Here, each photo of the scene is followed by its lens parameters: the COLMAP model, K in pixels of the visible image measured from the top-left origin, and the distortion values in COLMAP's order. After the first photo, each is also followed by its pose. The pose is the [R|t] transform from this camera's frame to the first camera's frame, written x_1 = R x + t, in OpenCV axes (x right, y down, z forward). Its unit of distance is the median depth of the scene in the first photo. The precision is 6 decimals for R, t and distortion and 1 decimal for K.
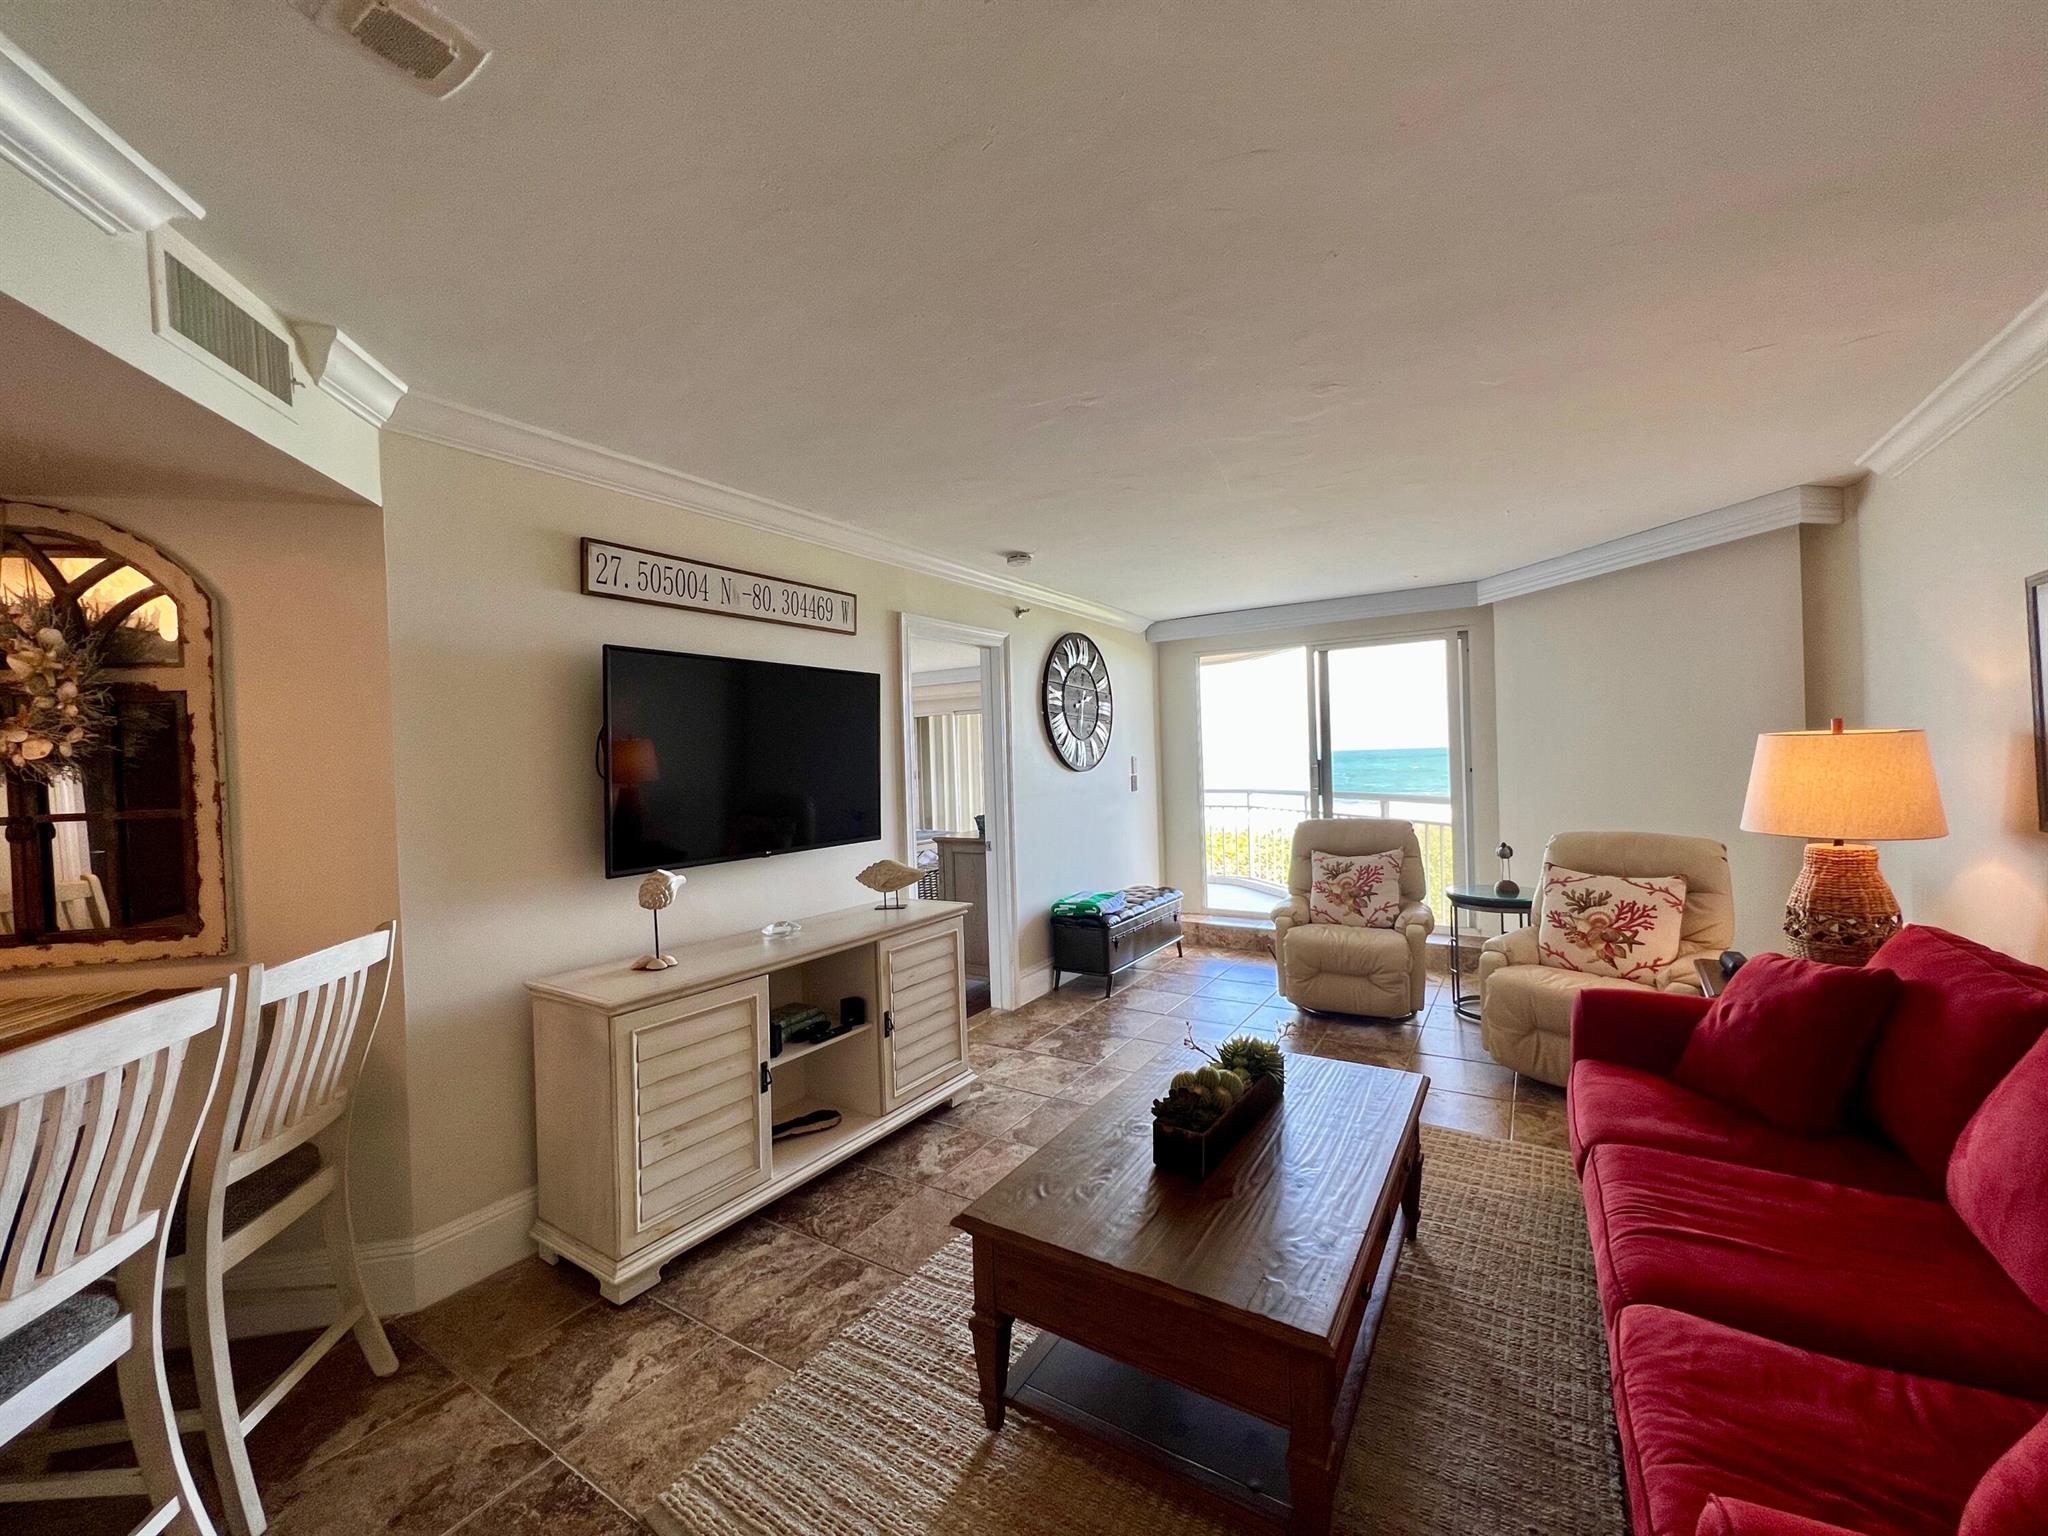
lens RADIAL K [[820.1, 0, 1022.7], [0, 820.1, 765.1], [0, 0, 1]] dist [0.000183, 0.000079]
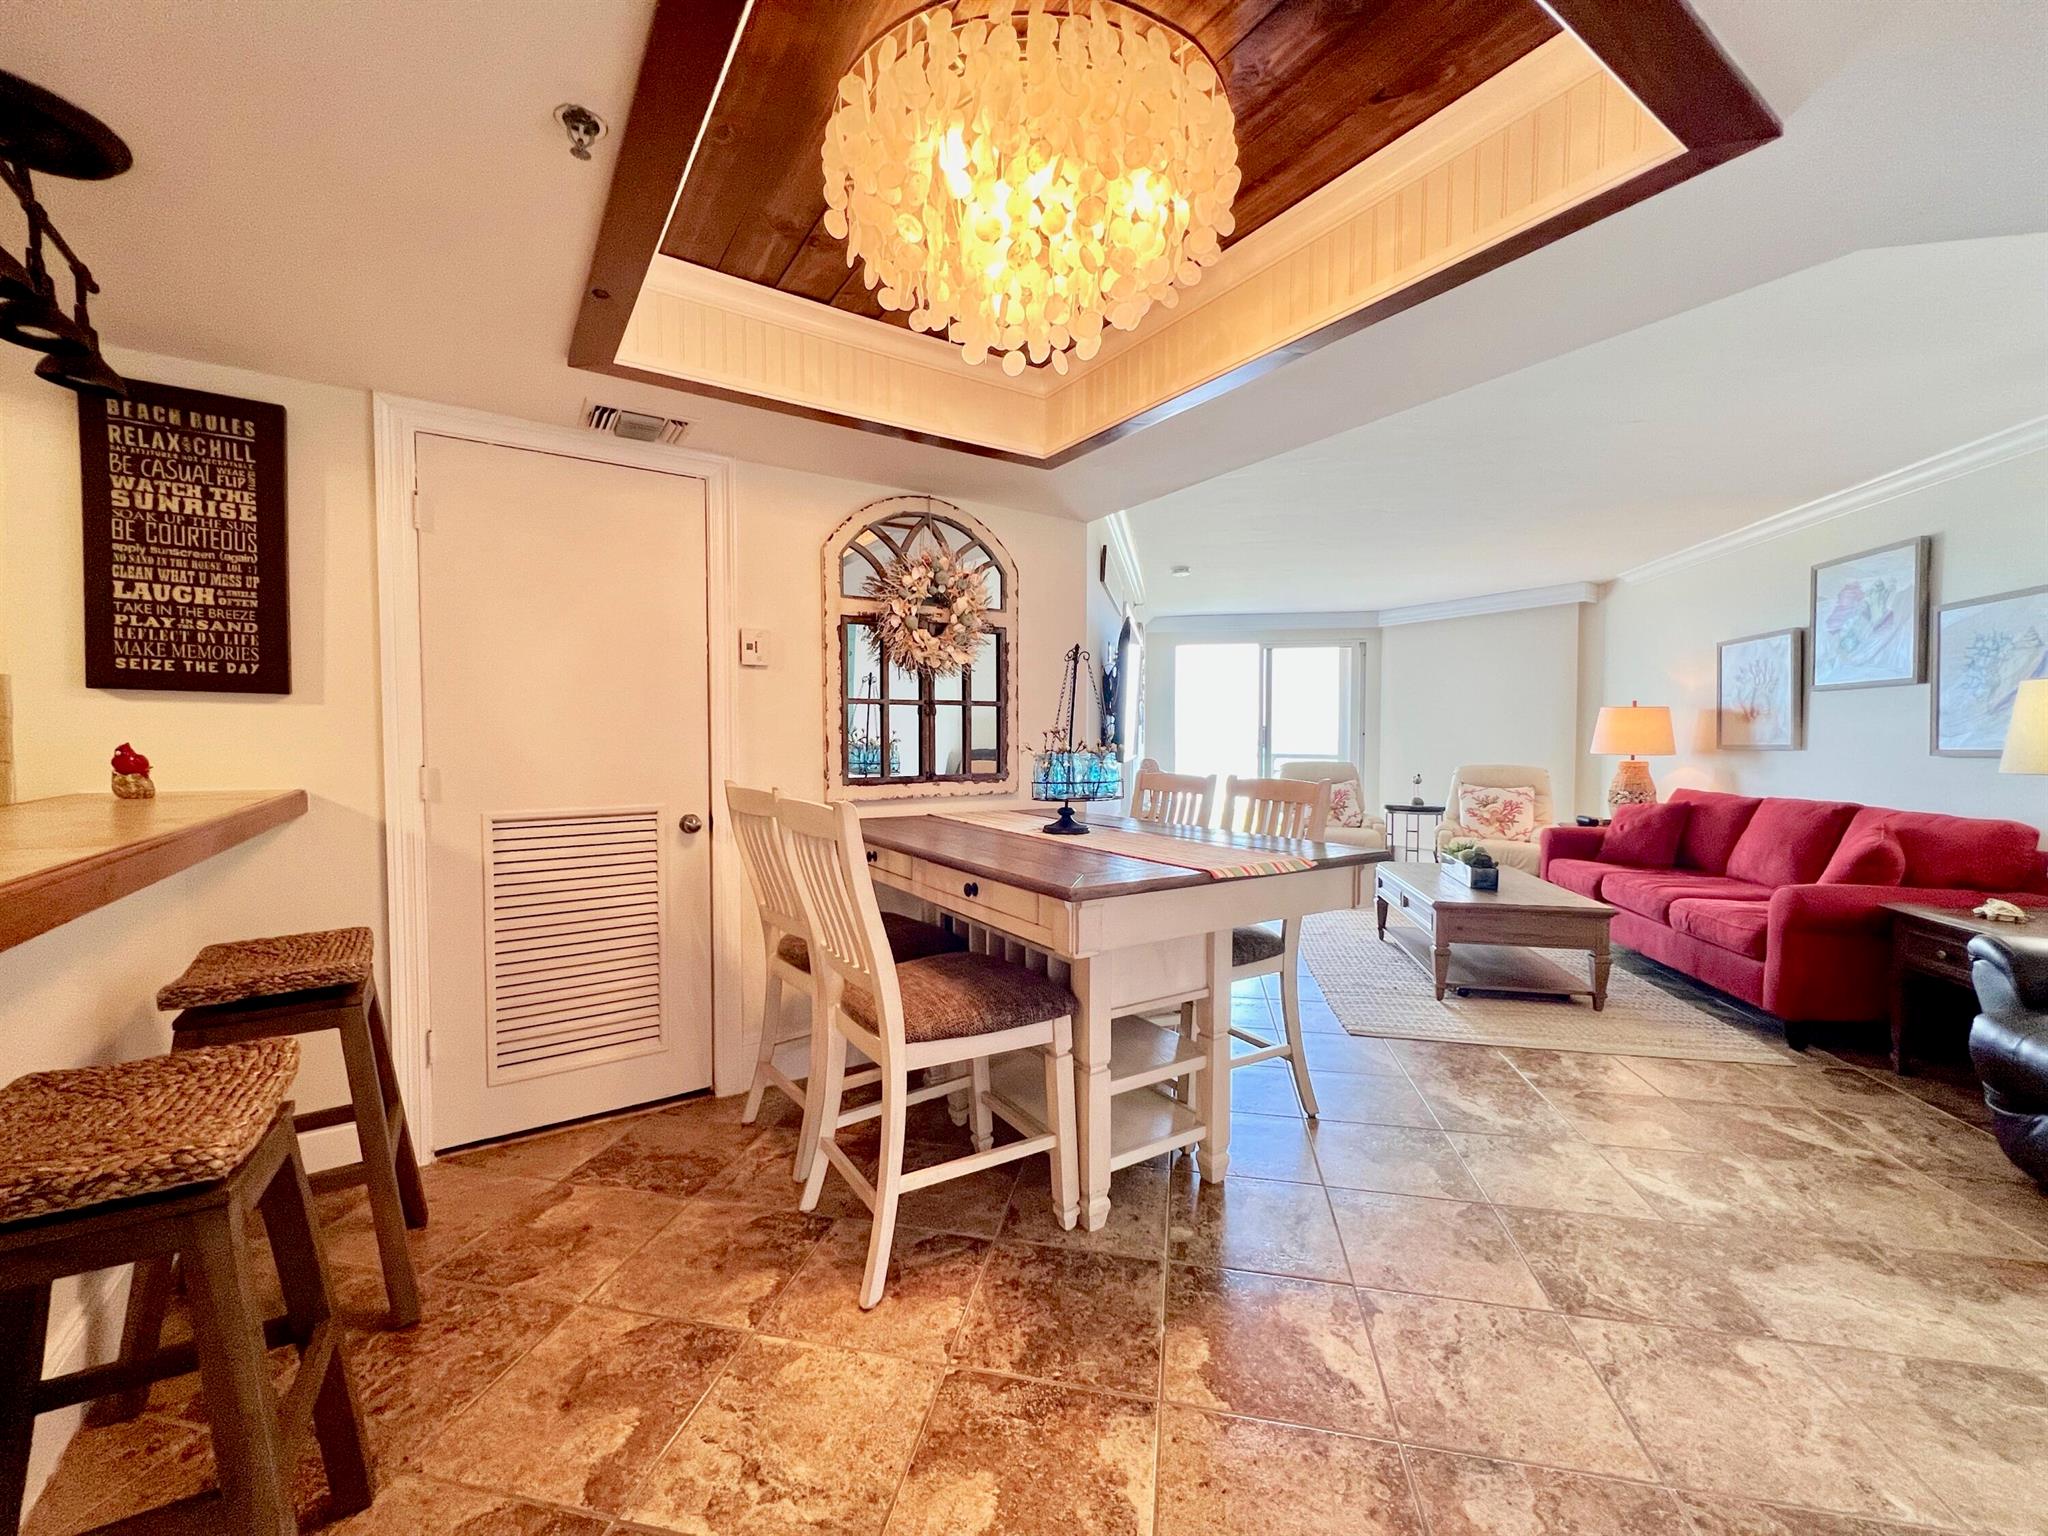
lens RADIAL K [[820.1, 0, 1022.7], [0, 820.1, 765.1], [0, 0, 1]] dist [0.000183, 0.000079]
pose [[0.932612, 0.020379, 0.360305, -1.575482], [-0.027804, 0.999494, 0.015437, 0.154449], [-0.359808, -0.024415, 0.932707, -0.521290]]
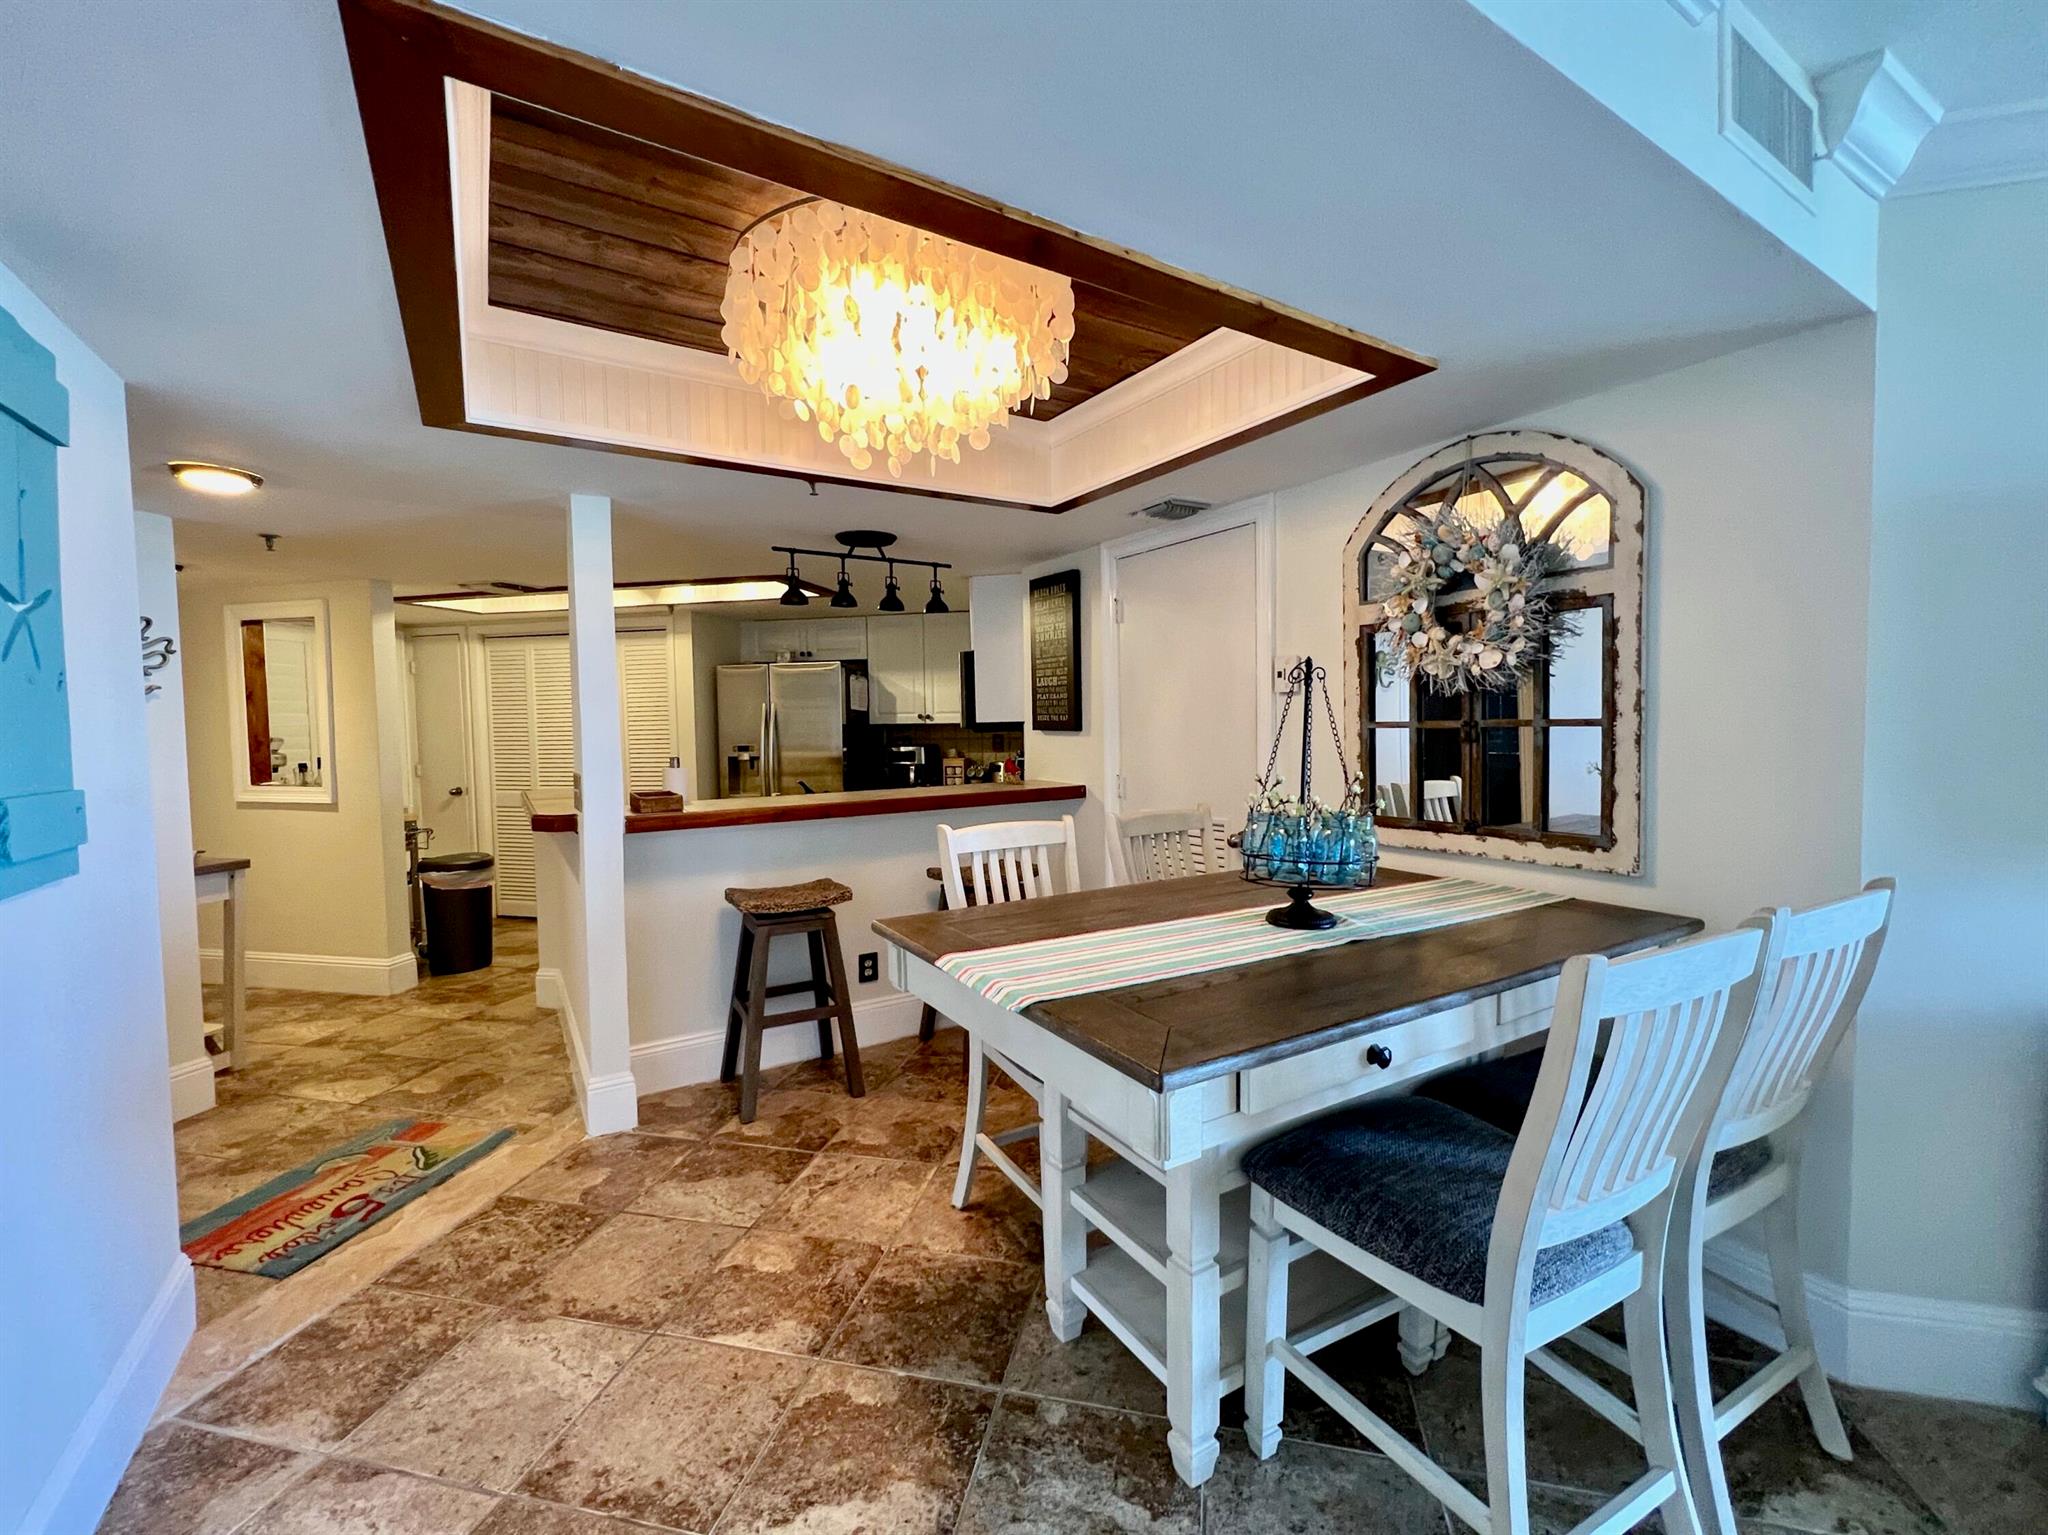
lens RADIAL K [[853.0, 0, 1017.2], [0, 853.0, 764.2], [0, 0, 1]] dist [0.001870, 0.000585]
pose [[0.331862, 0.075098, -0.940334, -0.309555], [-0.002195, 0.996885, 0.078840, 0.030141], [0.943325, -0.024100, 0.330993, 0.020220]]
